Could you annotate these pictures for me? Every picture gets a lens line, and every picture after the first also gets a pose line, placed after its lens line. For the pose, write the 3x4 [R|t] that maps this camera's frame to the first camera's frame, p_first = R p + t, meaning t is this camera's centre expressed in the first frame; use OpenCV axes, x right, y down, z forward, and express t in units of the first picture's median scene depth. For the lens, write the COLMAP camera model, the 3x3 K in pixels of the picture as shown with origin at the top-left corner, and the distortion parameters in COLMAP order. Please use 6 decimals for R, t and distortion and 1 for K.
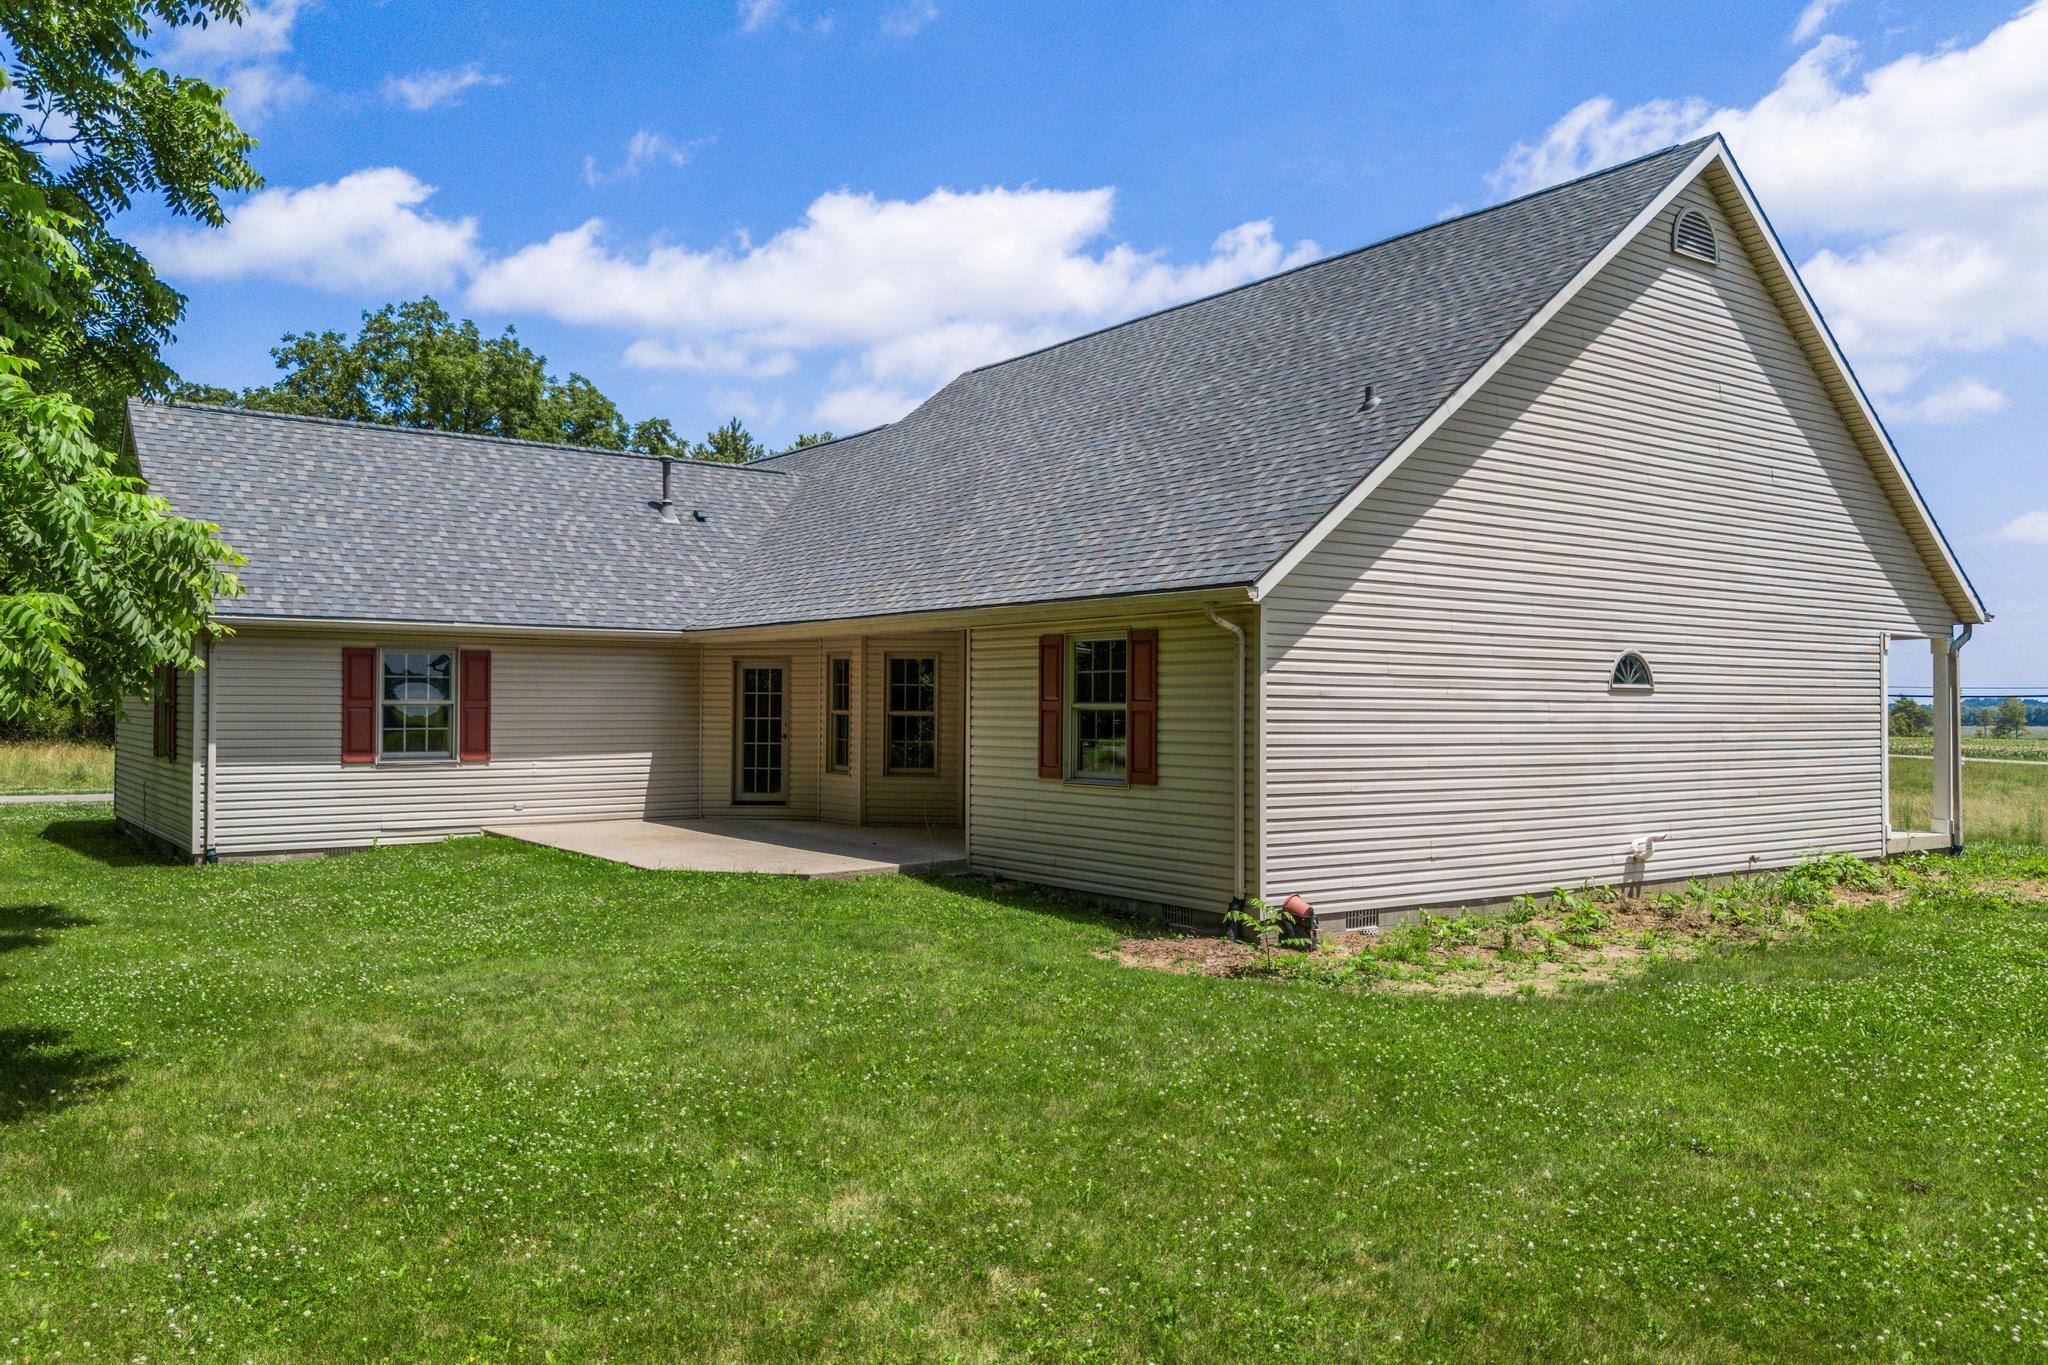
lens RADIAL K [[1522.7, 0, 1031.7], [0, 1522.7, 682.5], [0, 0, 1]] dist [0.070060, -0.087168]
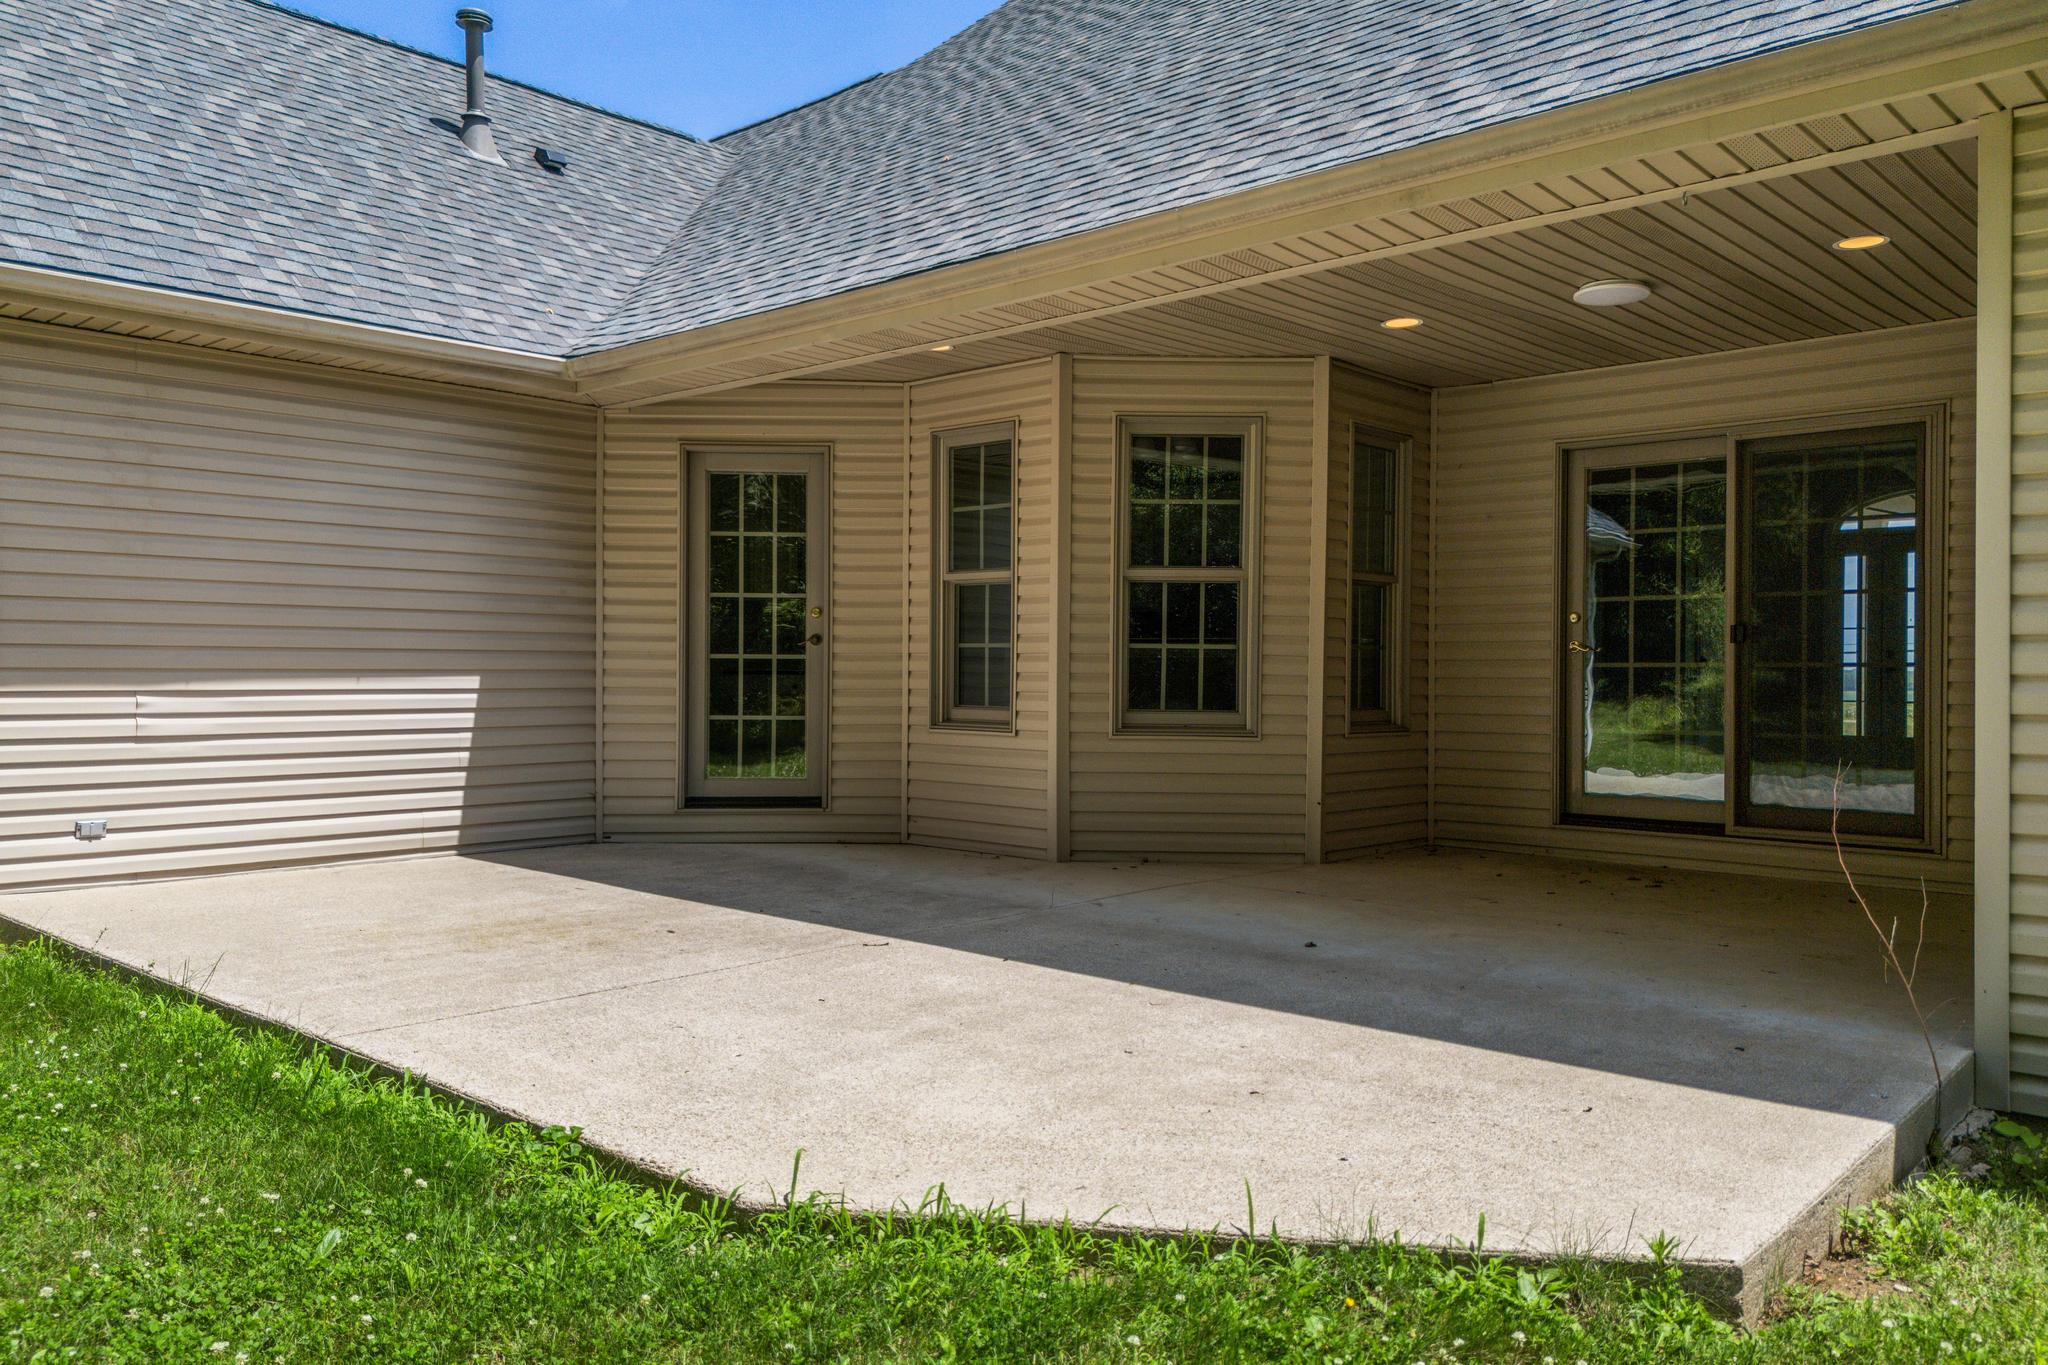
lens RADIAL K [[1522.7, 0, 1031.7], [0, 1522.7, 682.5], [0, 0, 1]] dist [0.070060, -0.087168]
pose [[0.981840, 0.002381, 0.189696, -0.184190], [-0.006241, 0.999785, 0.019752, 0.038796], [-0.189609, -0.020577, 0.981644, 0.592304]]
